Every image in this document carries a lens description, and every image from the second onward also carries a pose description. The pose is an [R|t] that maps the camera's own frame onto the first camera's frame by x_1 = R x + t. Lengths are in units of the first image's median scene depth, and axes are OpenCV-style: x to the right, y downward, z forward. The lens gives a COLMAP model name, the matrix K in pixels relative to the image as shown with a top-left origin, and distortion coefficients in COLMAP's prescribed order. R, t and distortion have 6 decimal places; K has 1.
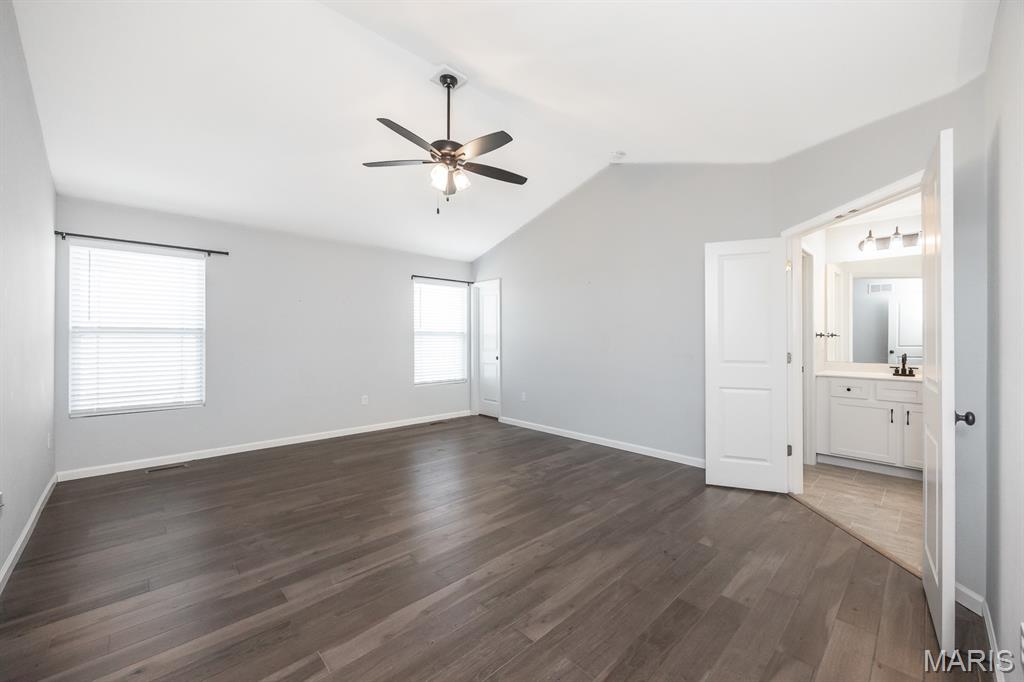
lens RADIAL K [[397.9, 0, 520.1], [0, 397.9, 339.0], [0, 0, 1]] dist [0.001954, 0.000089]
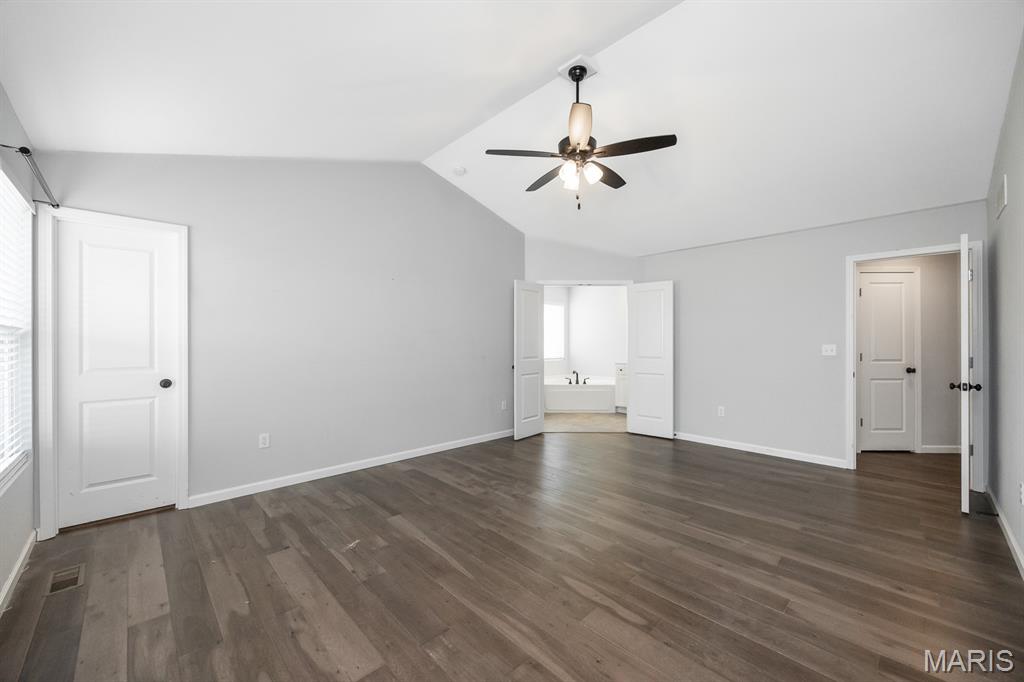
lens RADIAL K [[397.9, 0, 520.1], [0, 397.9, 342.2], [0, 0, 1]] dist [0.001954, 0.000089]
pose [[-0.011774, 0.003224, 0.999925, -0.988222], [-0.001115, 0.999994, -0.003237, -0.009802], [-0.999930, -0.001153, -0.011770, 0.992521]]
